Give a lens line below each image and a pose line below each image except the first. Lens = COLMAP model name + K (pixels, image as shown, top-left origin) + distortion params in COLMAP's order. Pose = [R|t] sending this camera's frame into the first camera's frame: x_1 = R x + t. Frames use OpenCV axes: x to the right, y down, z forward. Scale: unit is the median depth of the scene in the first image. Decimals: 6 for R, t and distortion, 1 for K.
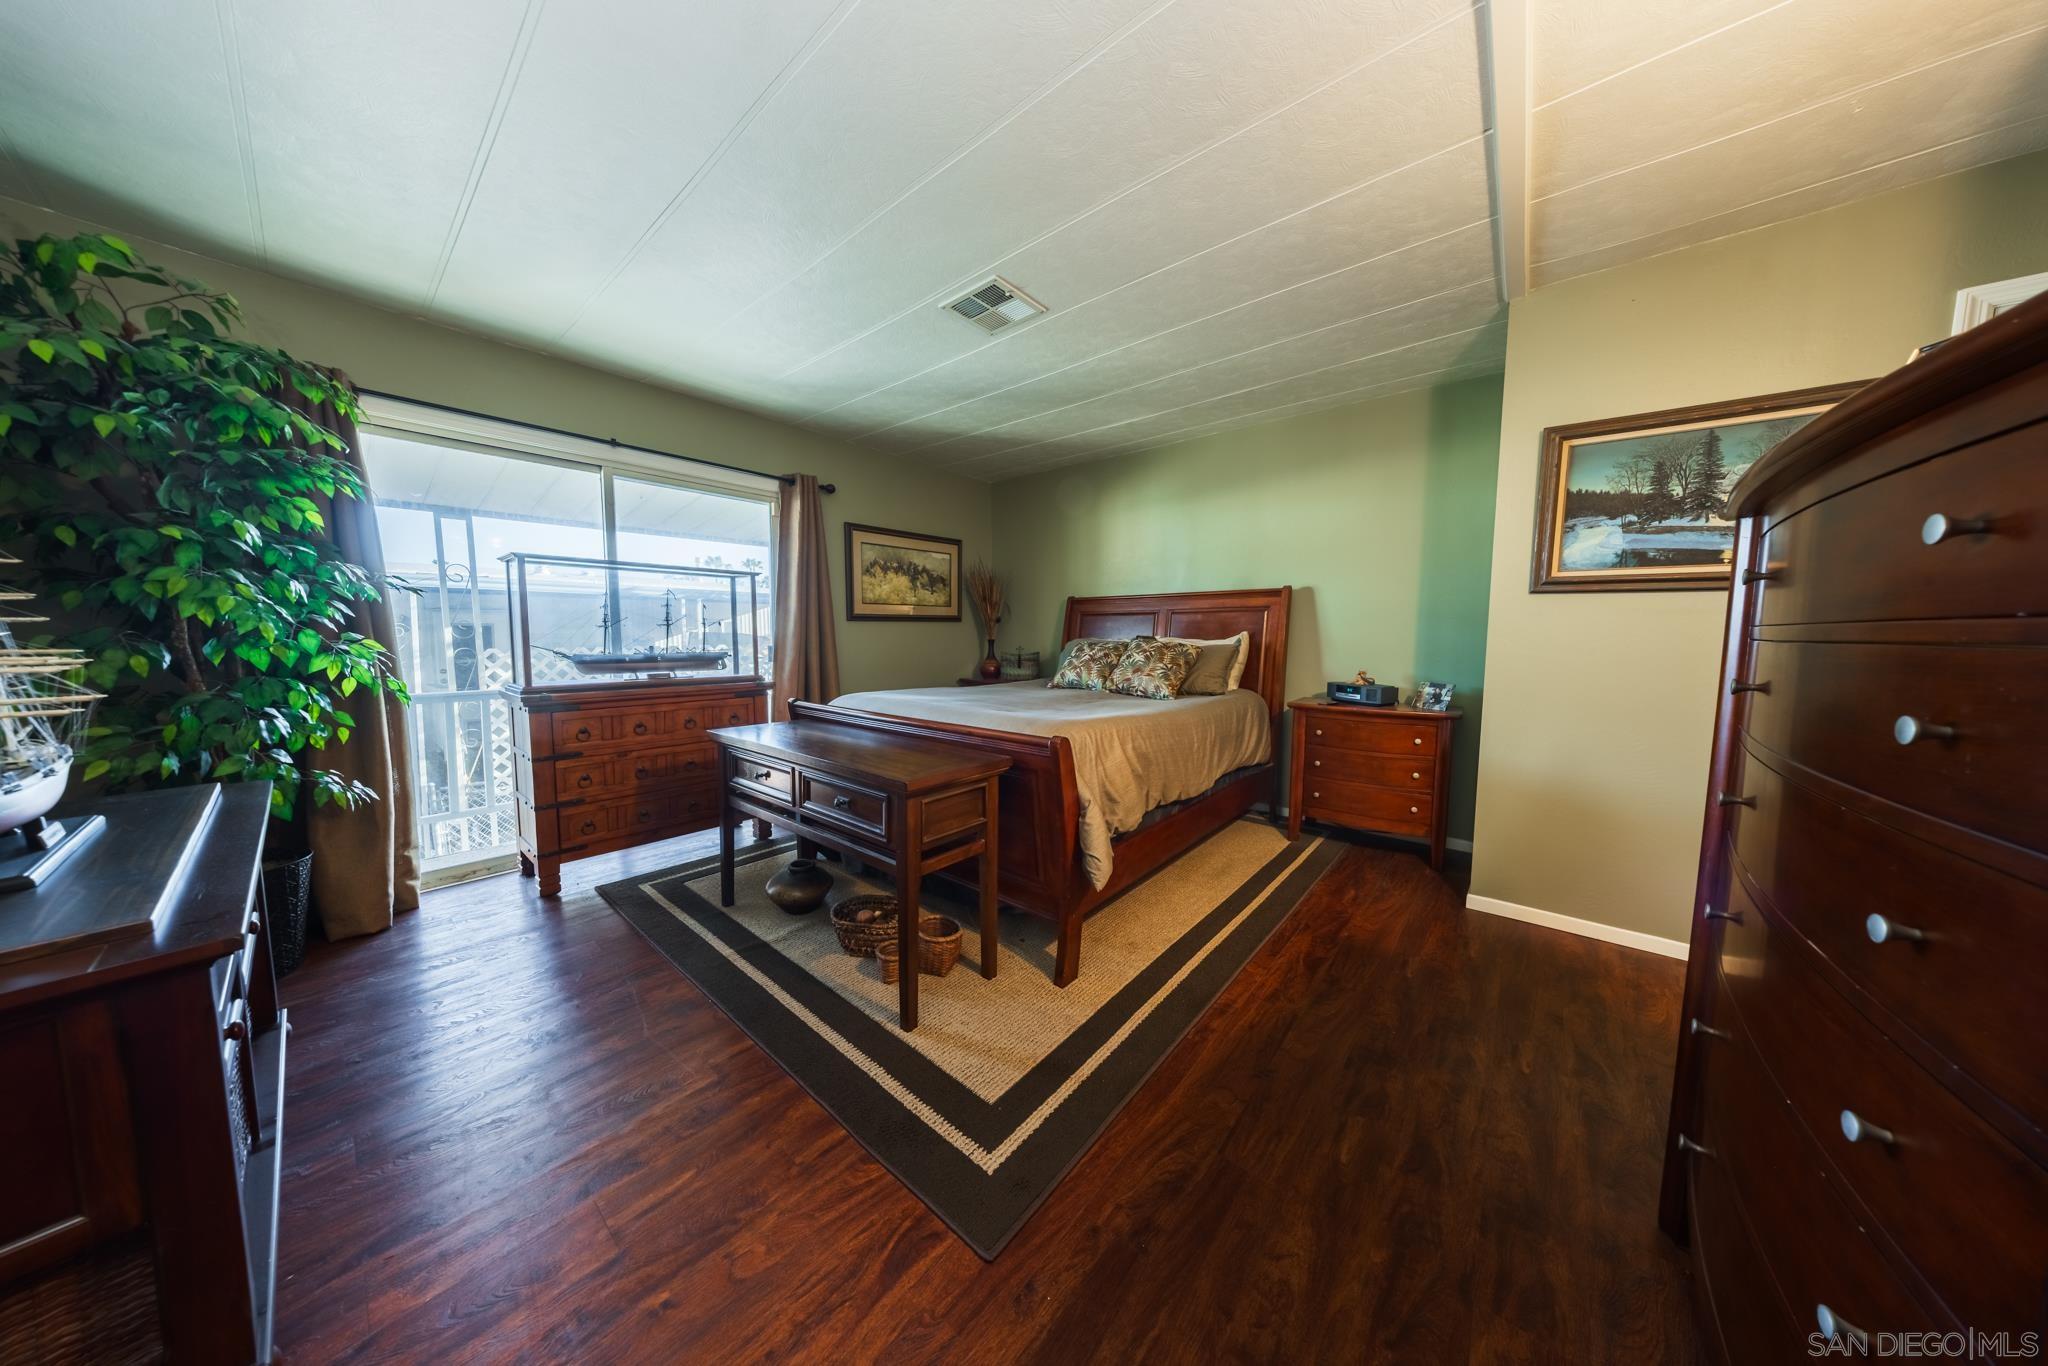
lens RADIAL K [[592.9, 0, 1026.7], [0, 592.9, 680.4], [0, 0, 1]] dist [0.000402, -0.003131]
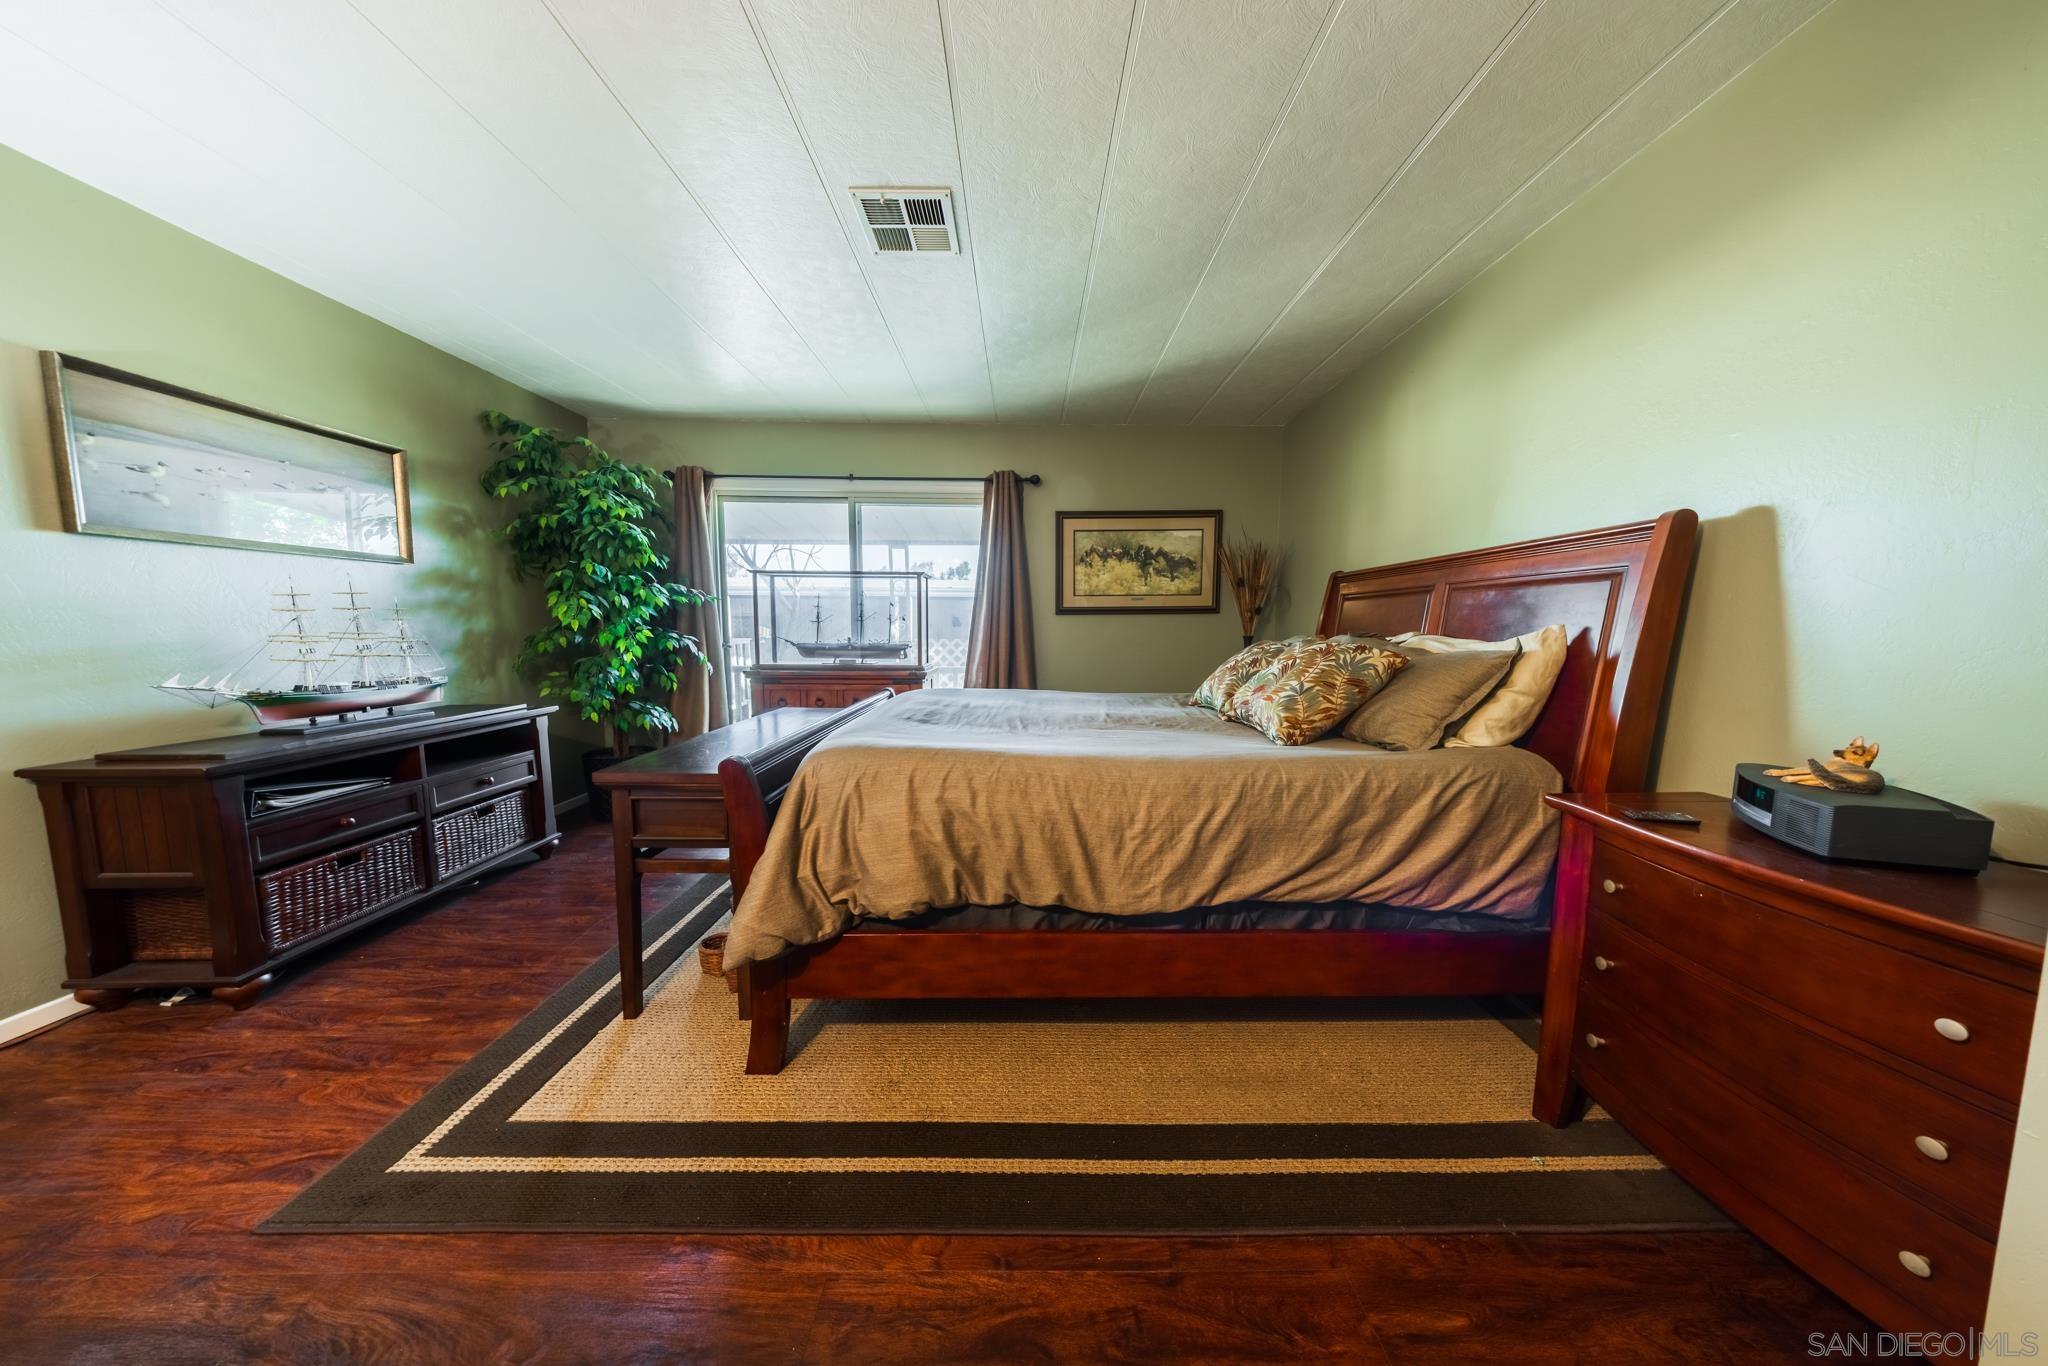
lens RADIAL K [[592.9, 0, 1026.7], [0, 592.9, 680.4], [0, 0, 1]] dist [0.000402, -0.003131]
pose [[0.648109, 0.069525, -0.758367, 0.444297], [-0.063548, 0.997288, 0.037120, -0.030443], [0.758892, 0.024135, 0.650770, 0.385062]]
